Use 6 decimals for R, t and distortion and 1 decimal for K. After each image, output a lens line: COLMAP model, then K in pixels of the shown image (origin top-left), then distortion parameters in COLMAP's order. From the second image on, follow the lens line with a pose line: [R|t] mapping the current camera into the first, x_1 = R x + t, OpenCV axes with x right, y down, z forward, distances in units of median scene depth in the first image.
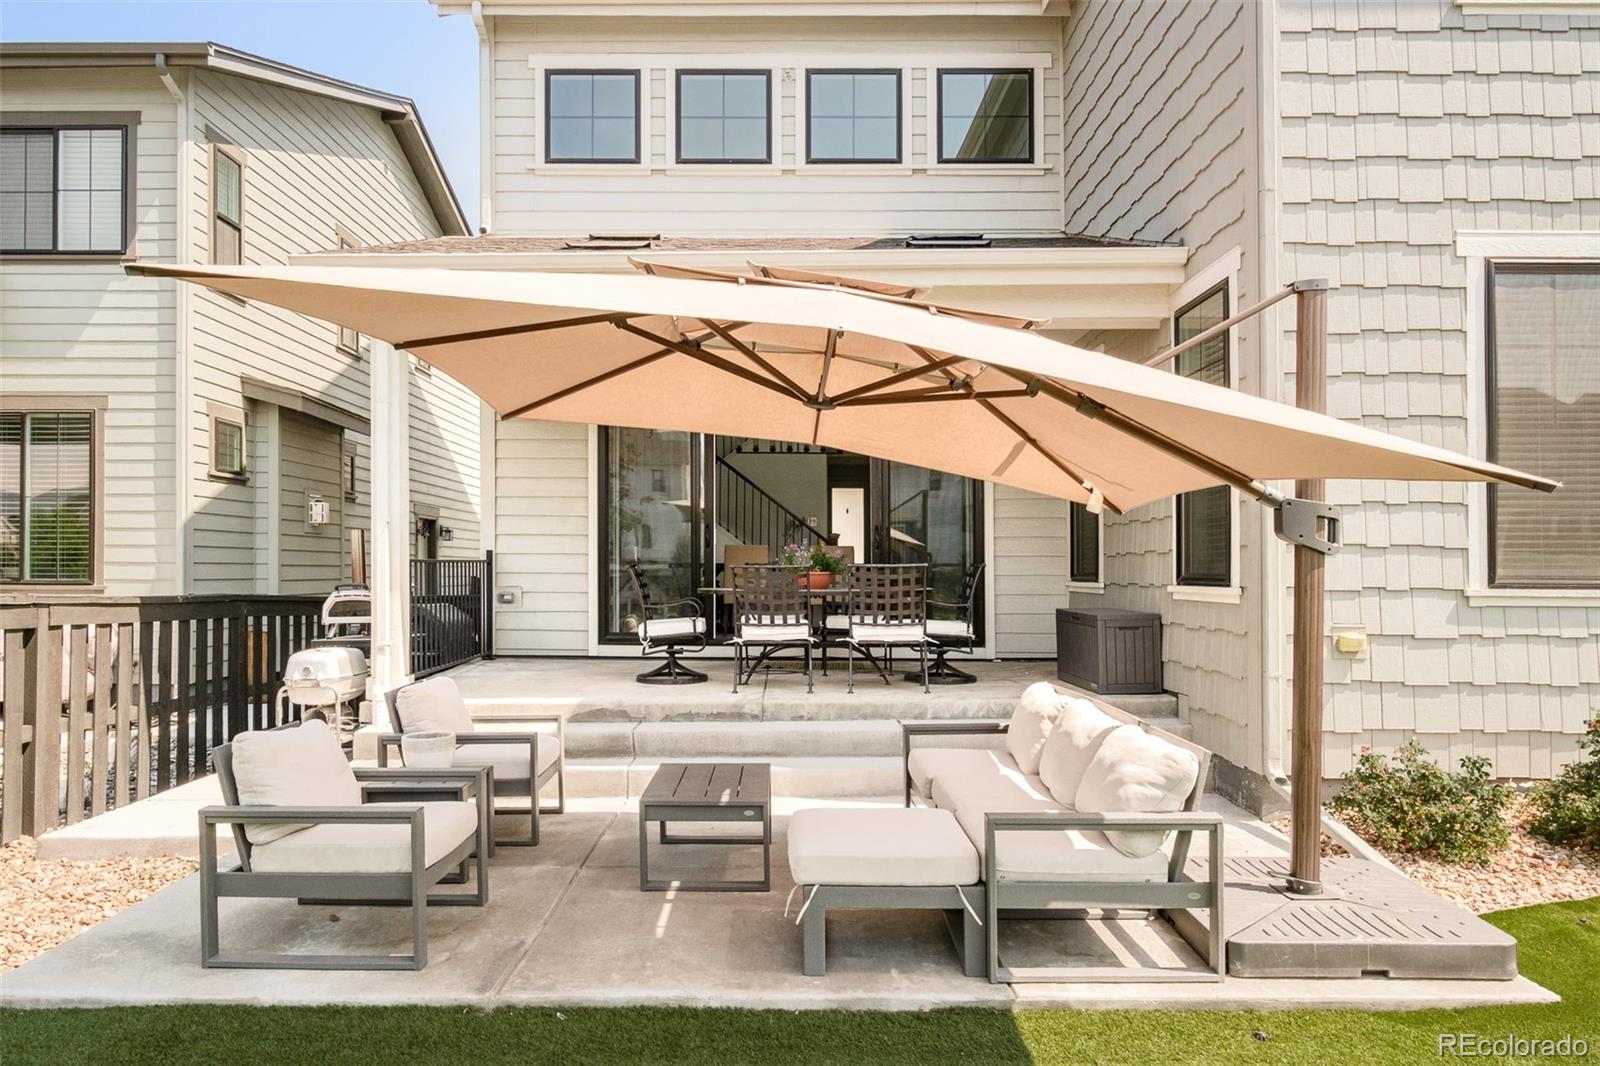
lens RADIAL K [[1082.5, 0, 793.0], [0, 1082.5, 547.1], [0, 0, 1]] dist [0.000737, 0.001526]
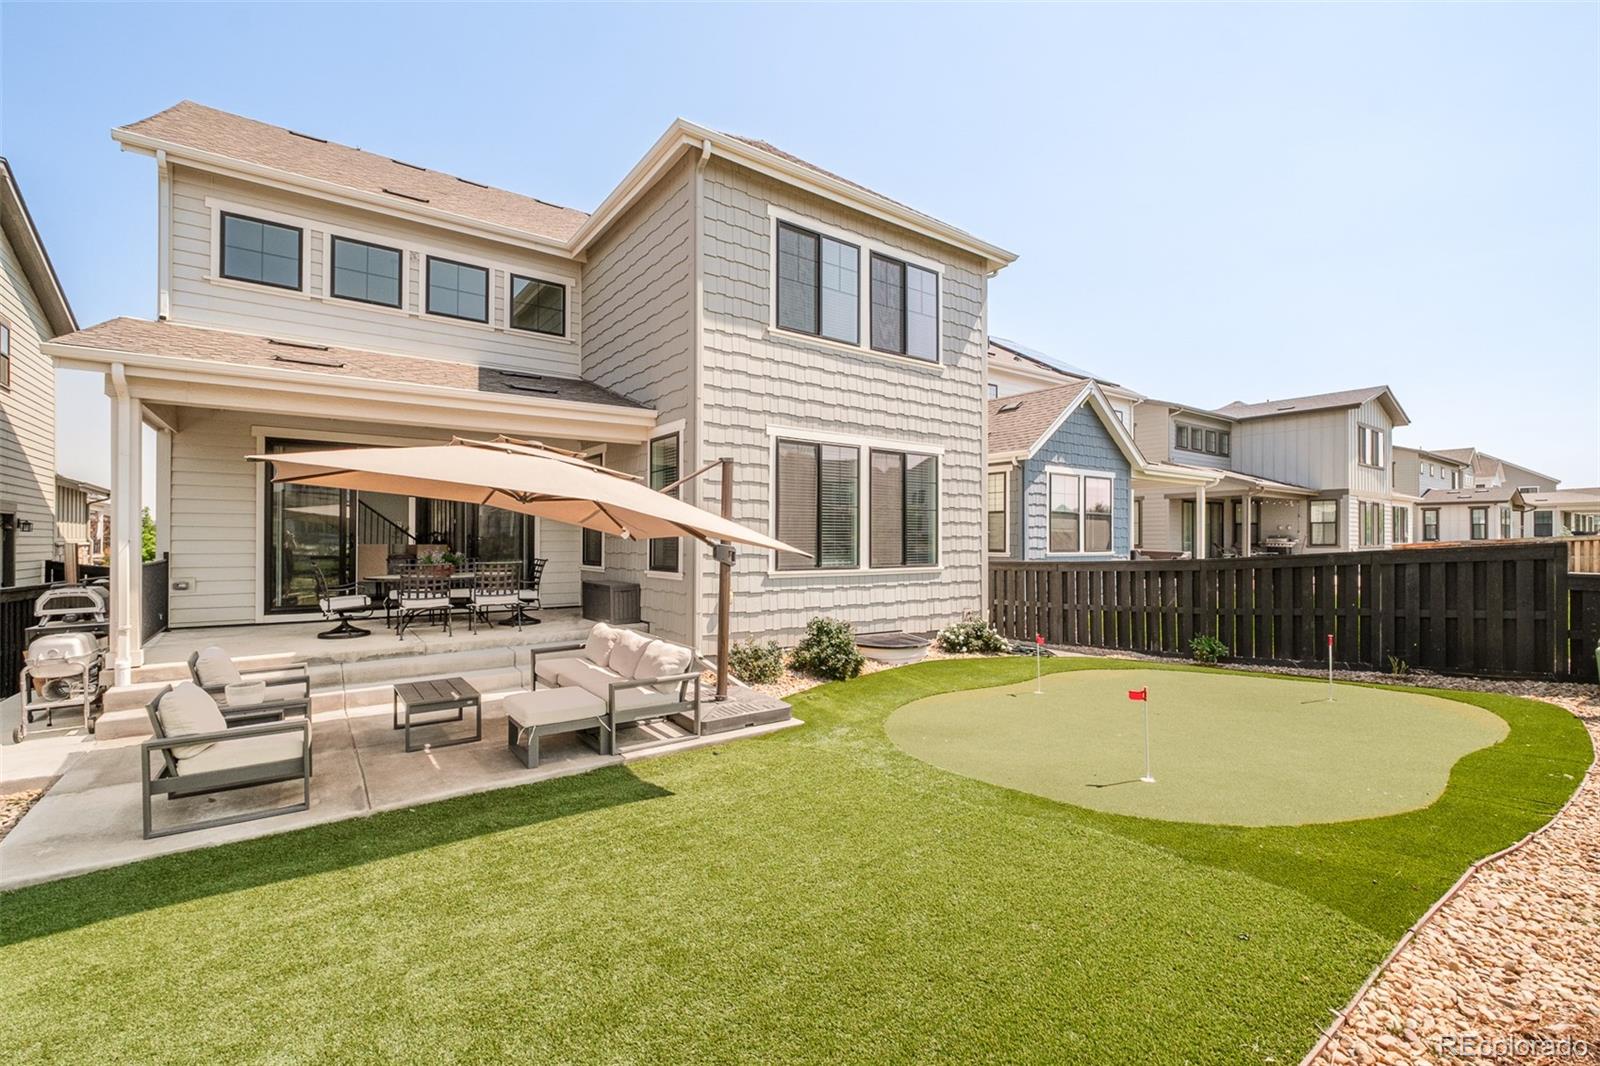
lens RADIAL K [[684.0, 0, 796.4], [0, 684.0, 530.8], [0, 0, 1]] dist [0.008340, -0.000716]
pose [[0.799071, 0.009052, 0.601168, -0.258494], [-0.016411, 0.999842, 0.006758, -0.066260], [-0.601012, -0.015266, 0.799094, -0.273968]]
